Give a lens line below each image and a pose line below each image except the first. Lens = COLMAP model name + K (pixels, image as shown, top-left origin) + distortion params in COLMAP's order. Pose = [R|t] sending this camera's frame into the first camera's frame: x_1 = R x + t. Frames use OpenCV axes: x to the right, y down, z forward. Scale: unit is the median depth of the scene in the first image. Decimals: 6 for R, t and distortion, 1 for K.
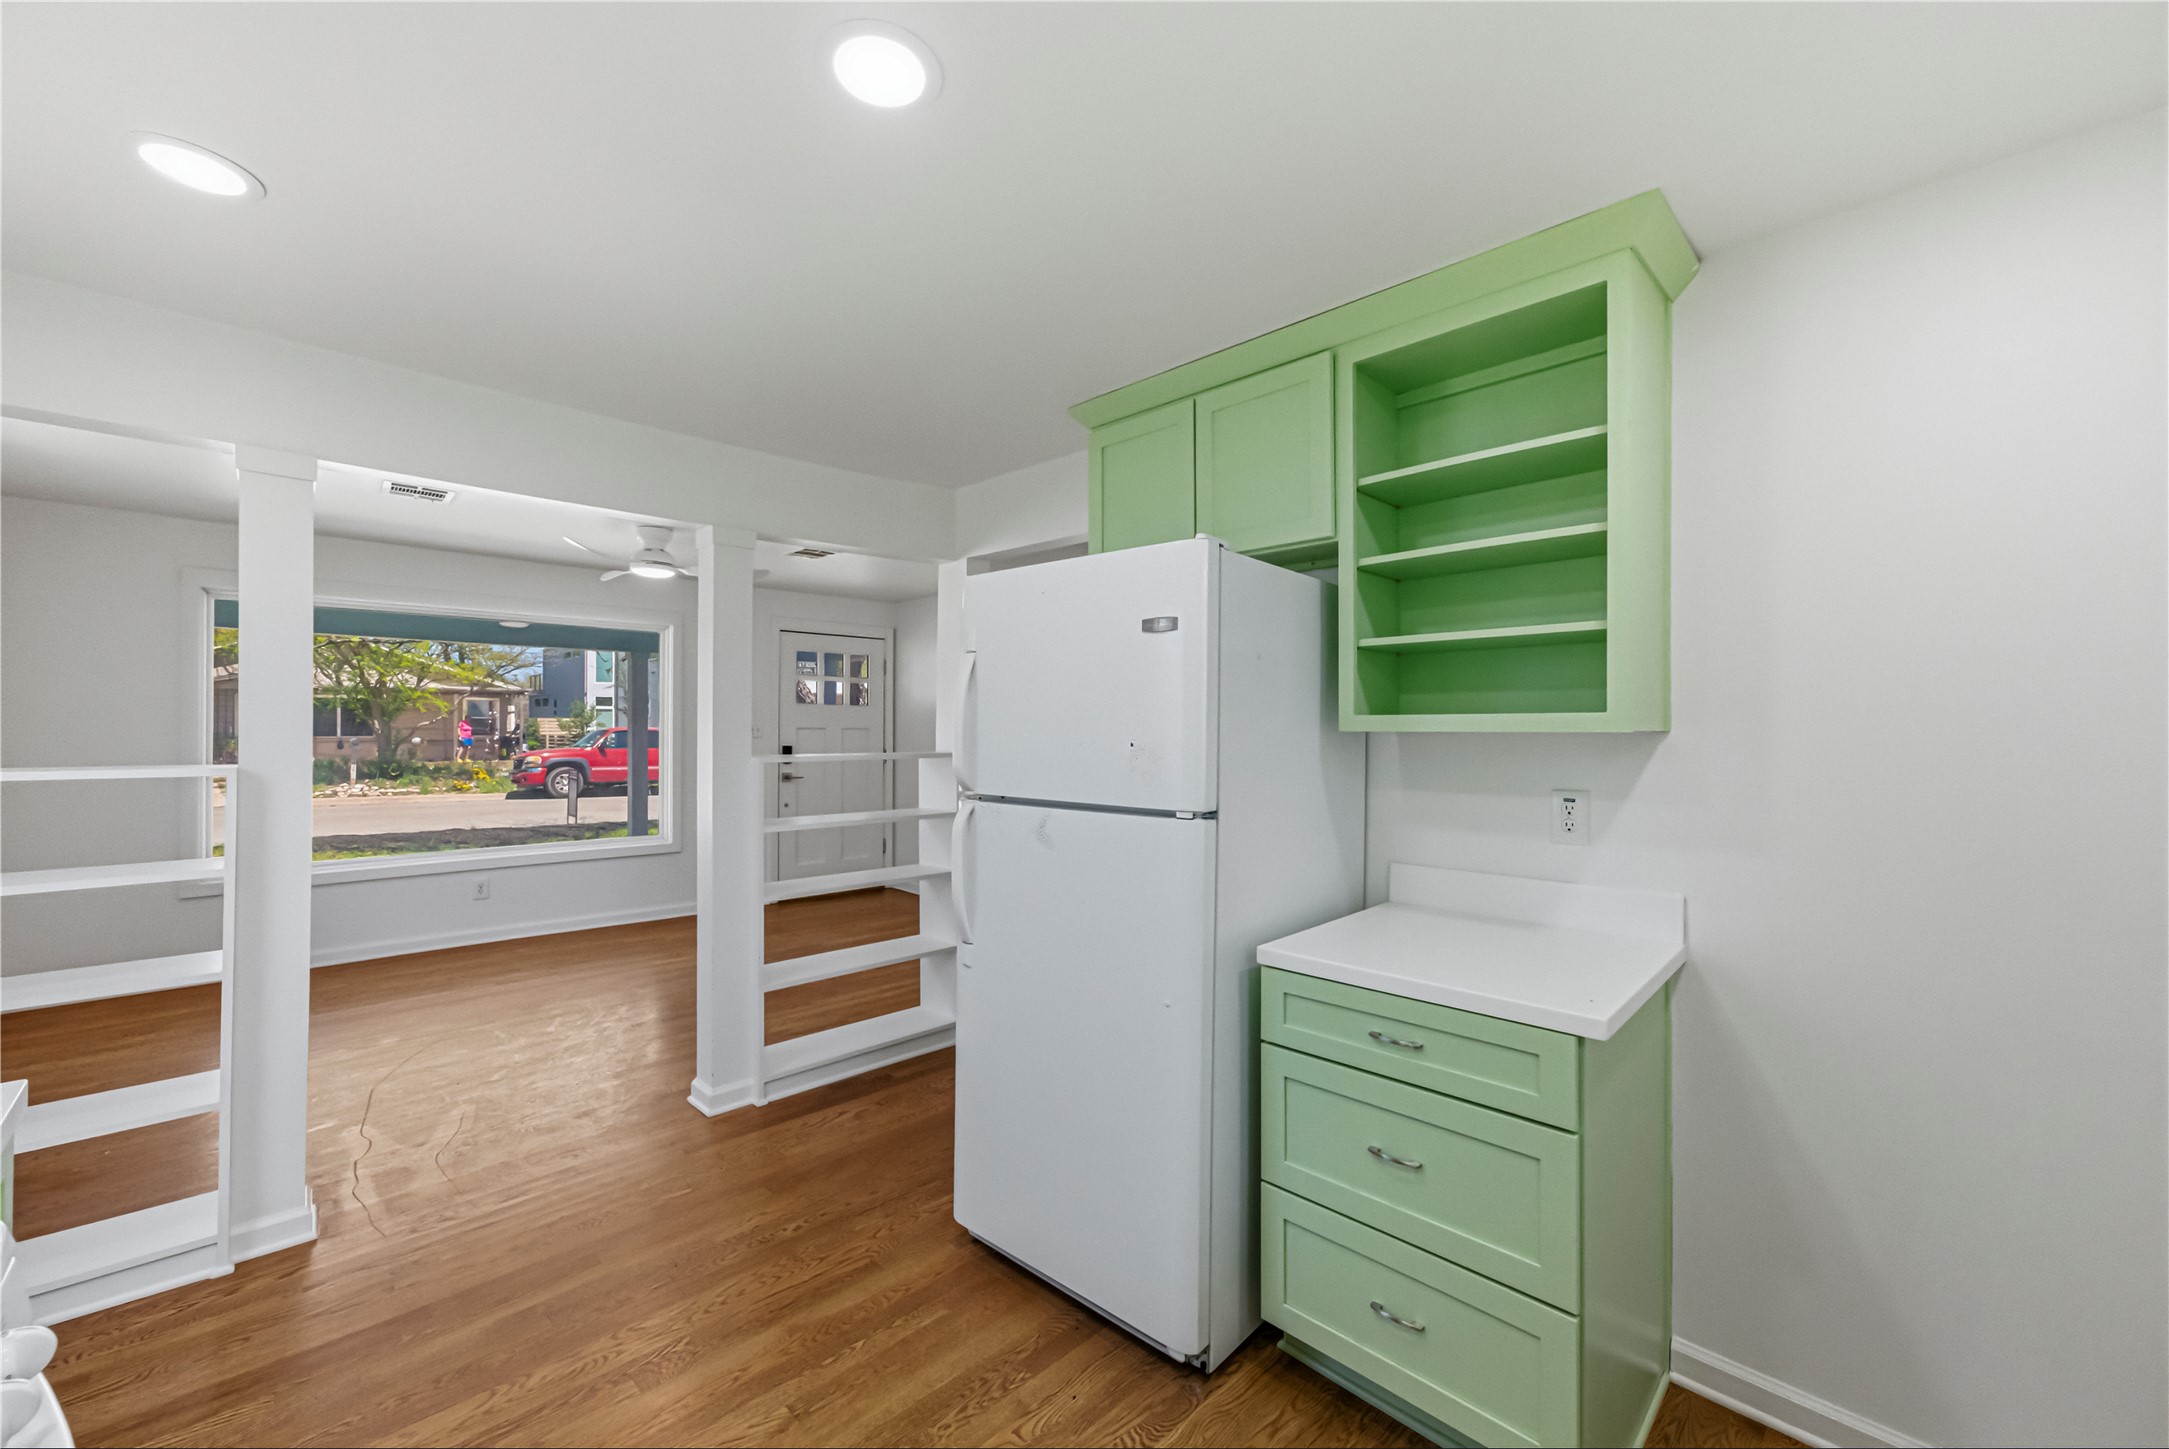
lens RADIAL K [[850.7, 0, 1090.9], [0, 850.7, 728.4], [0, 0, 1]] dist [0.007021, 0.000213]
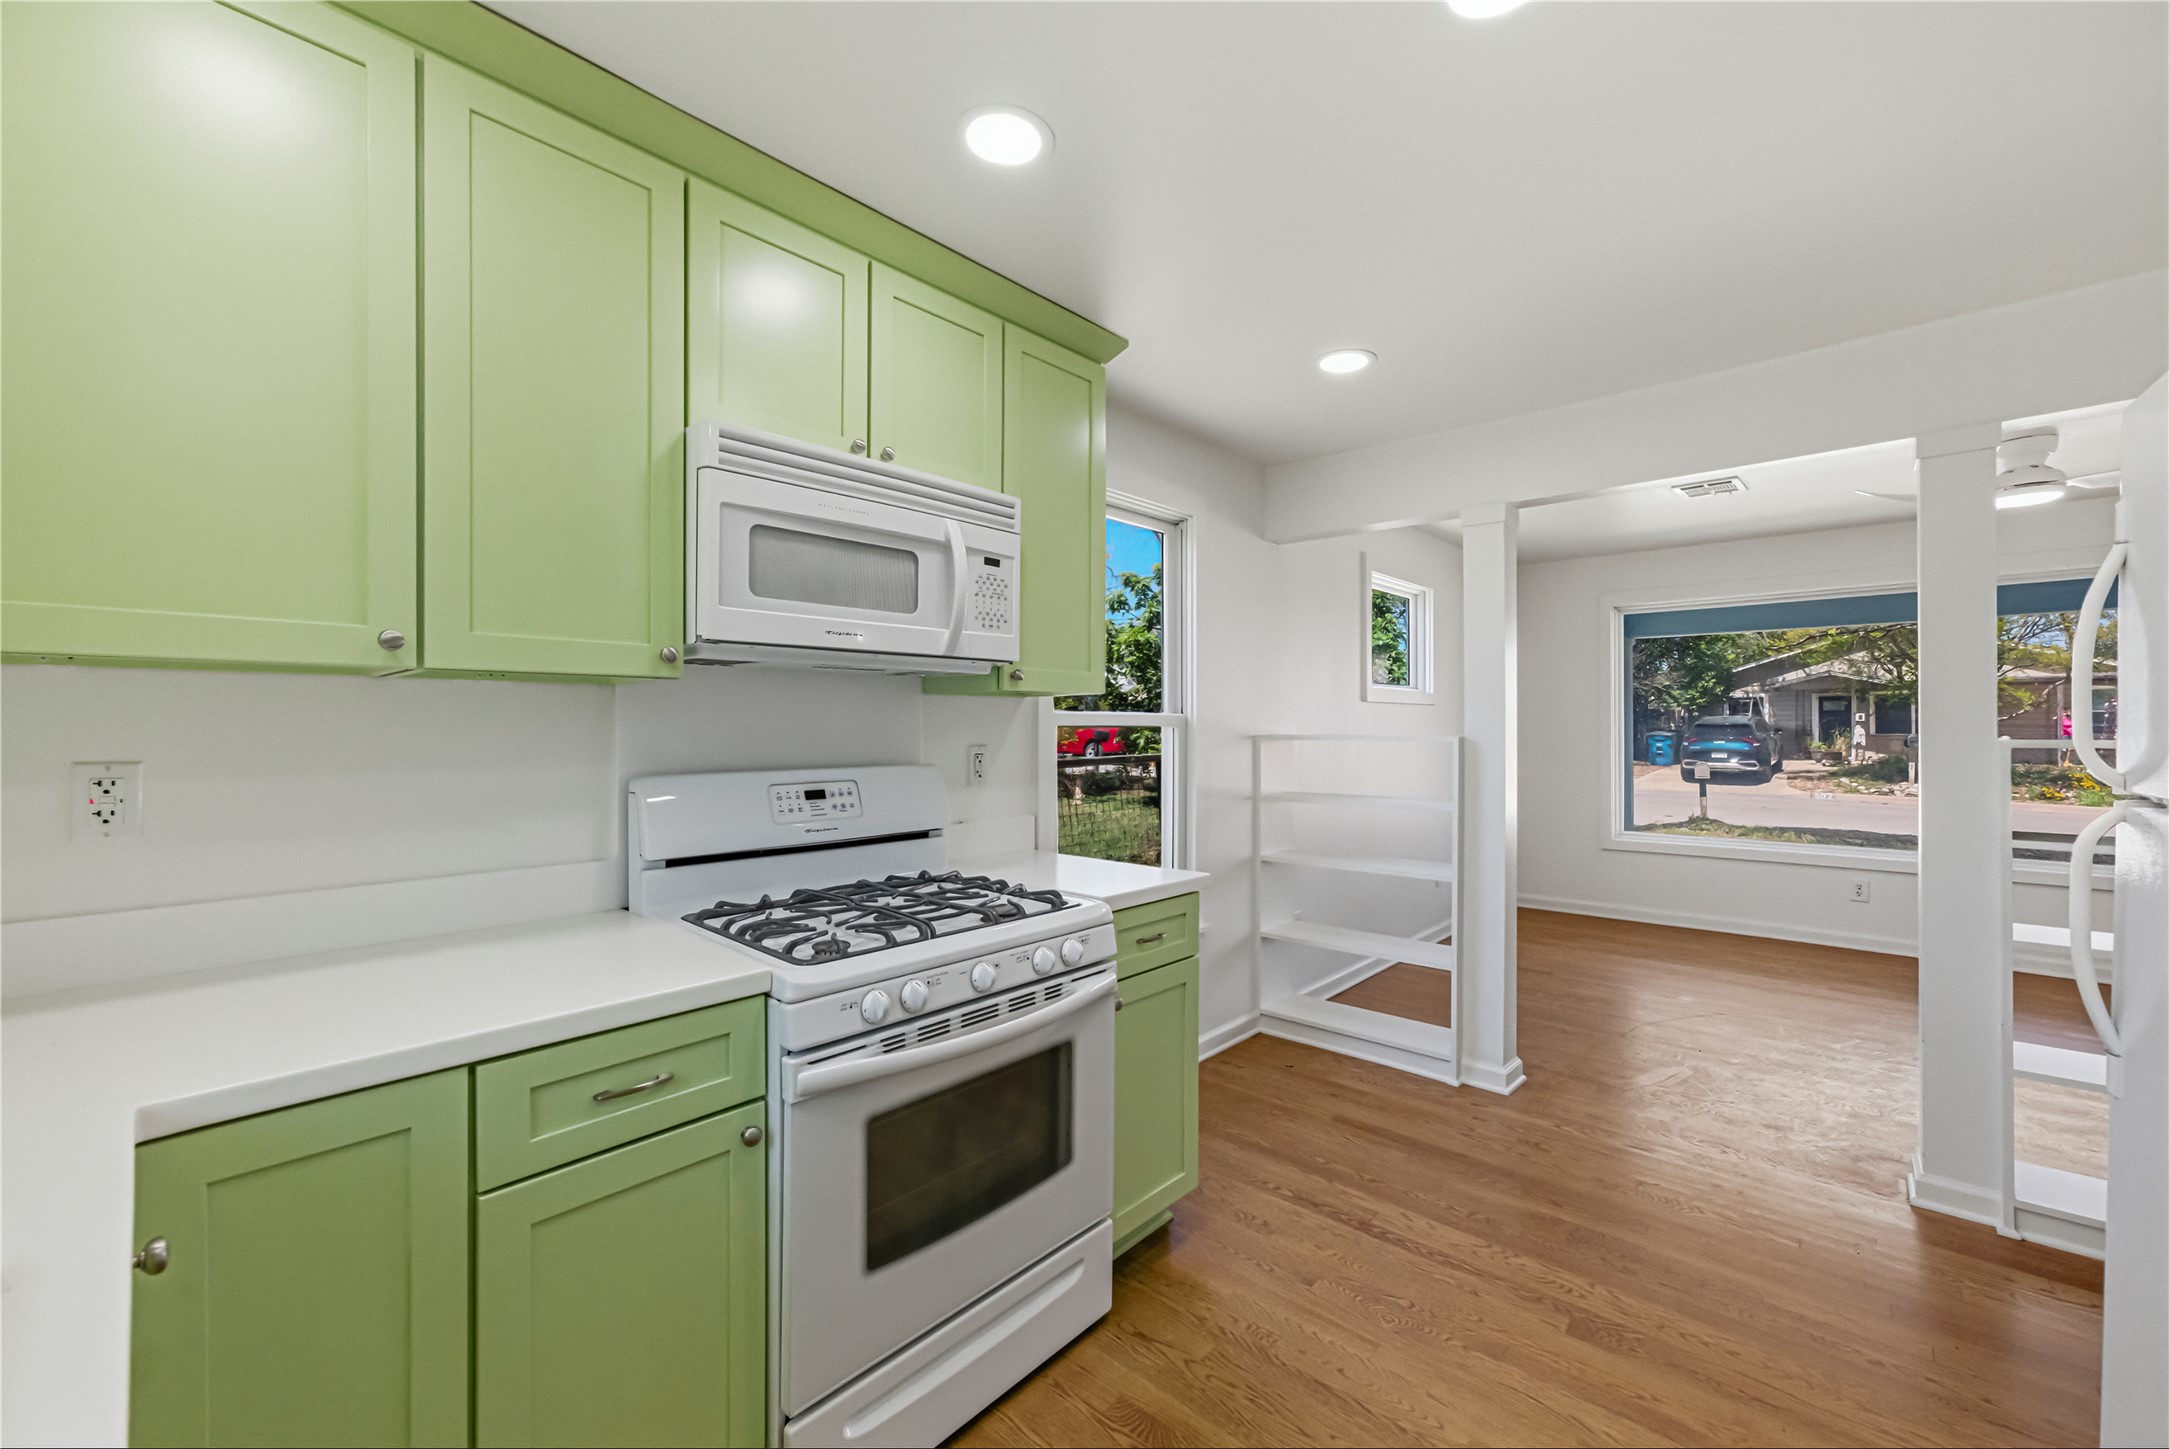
lens RADIAL K [[865.6, 0, 1084.5], [0, 865.6, 724.5], [0, 0, 1]] dist [-0.029845, 0.025219]
pose [[0.064467, -0.004606, -0.997909, 0.275464], [0.001869, 0.999988, -0.004494, 0.022179], [0.997918, -0.001576, 0.064474, 0.198297]]
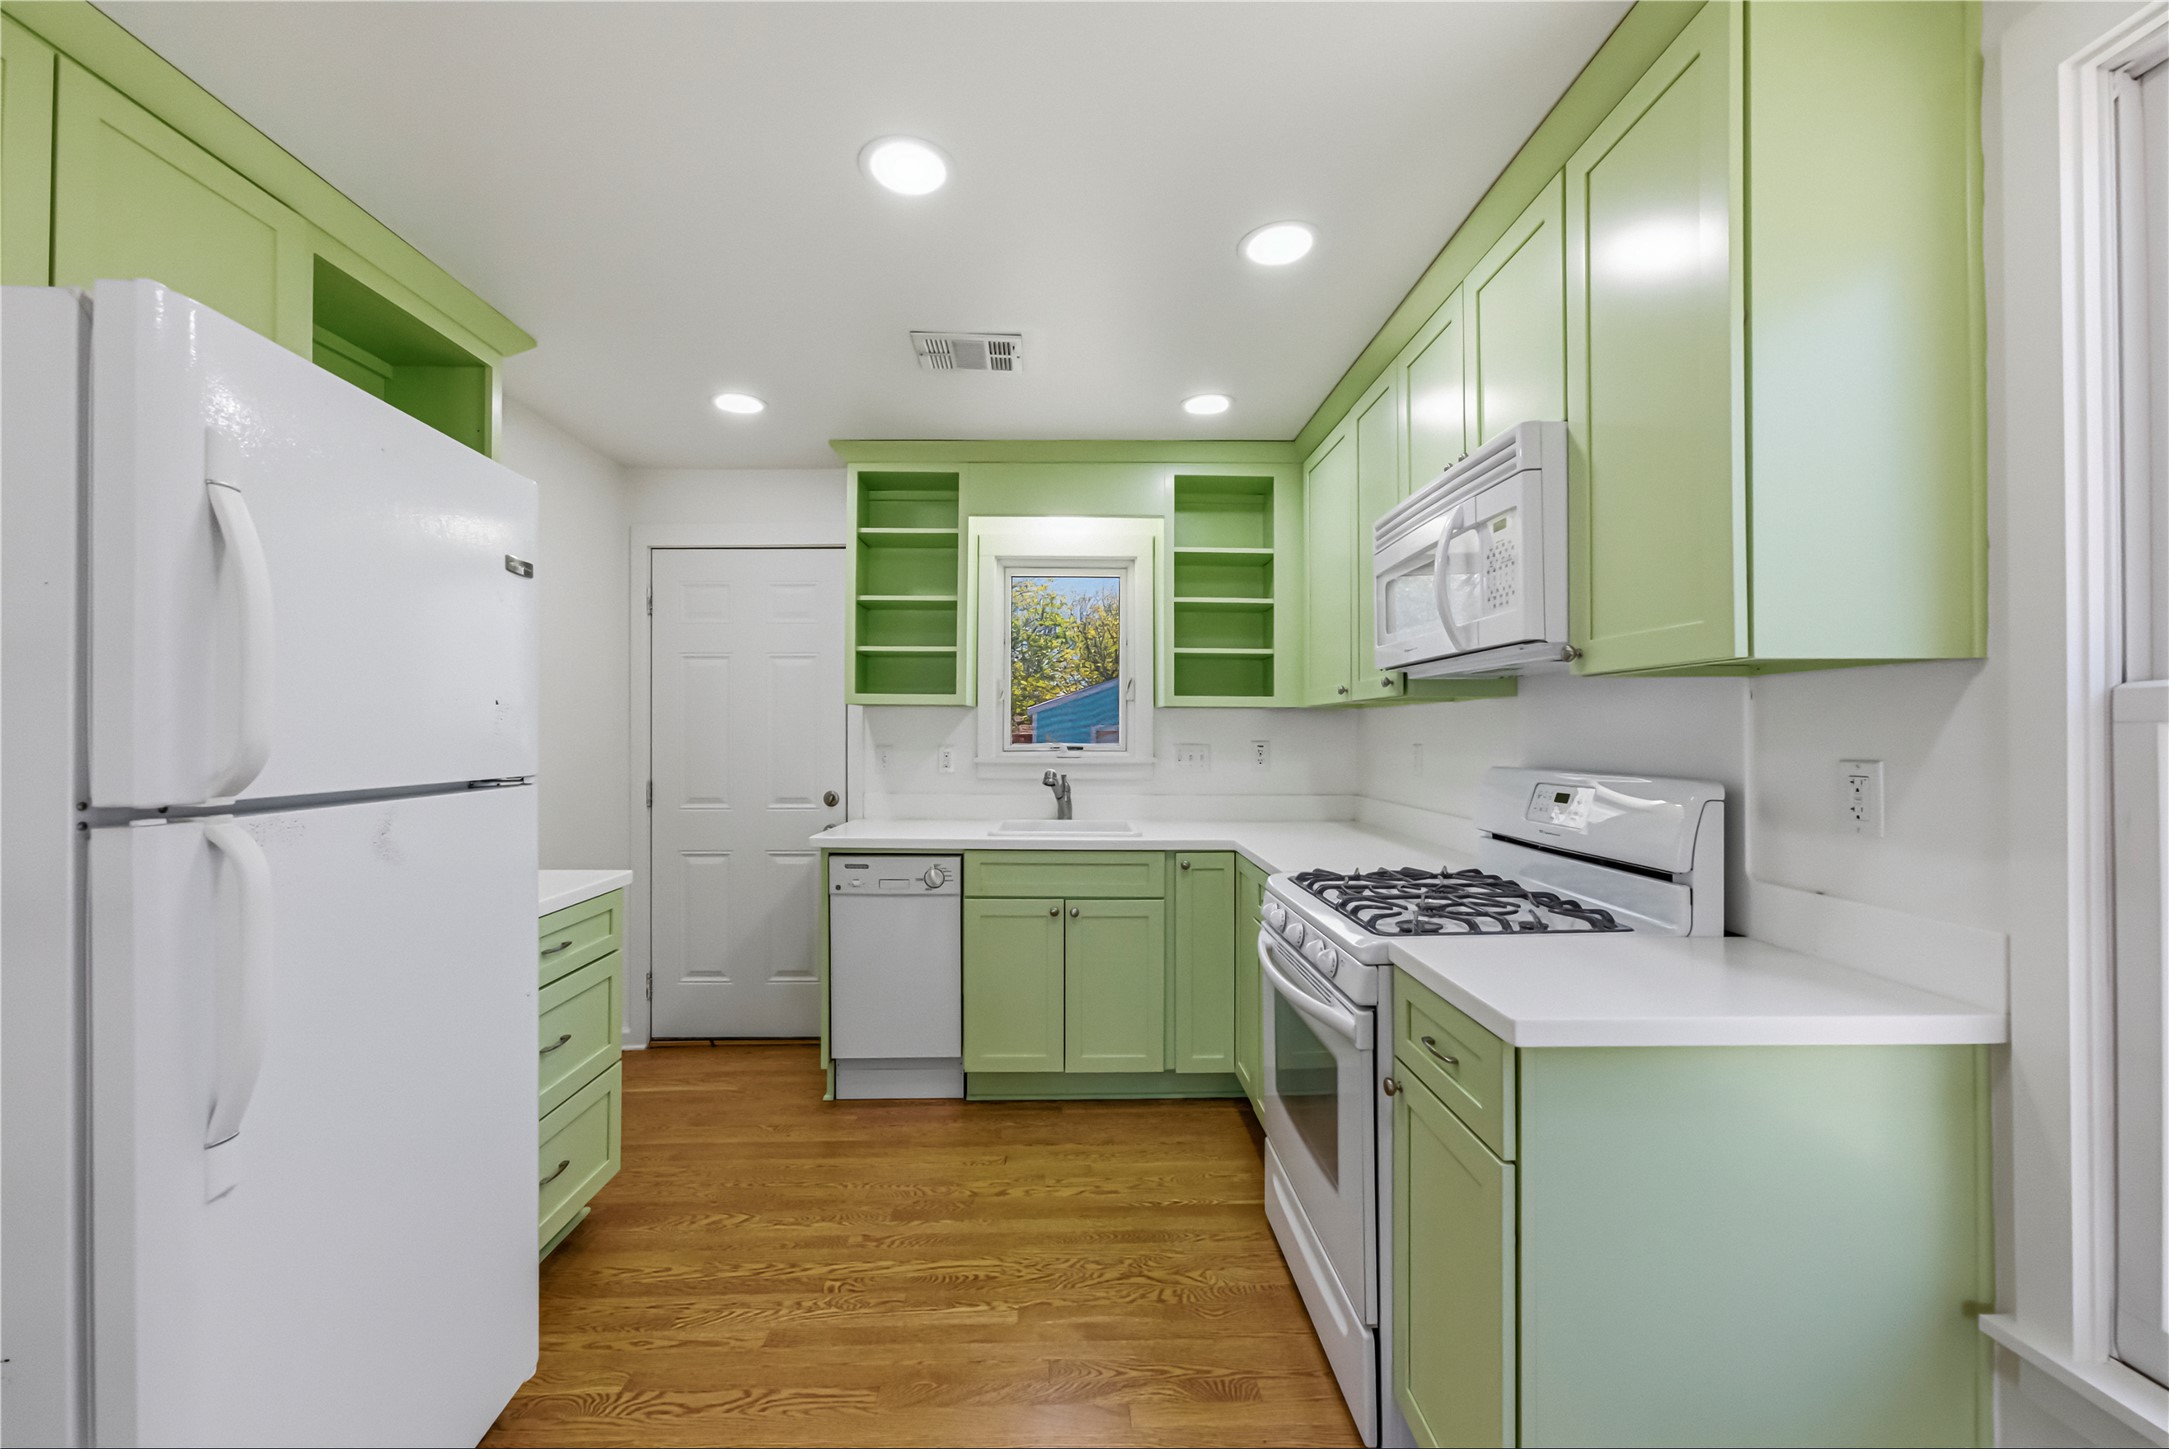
lens RADIAL K [[865.6, 0, 1084.5], [0, 865.6, 724.5], [0, 0, 1]] dist [-0.029845, 0.025219]
pose [[-0.739354, 0.002220, 0.673314, -0.536693], [-0.004447, 0.999957, -0.008181, 0.024795], [-0.673303, -0.009043, -0.739312, 0.724958]]
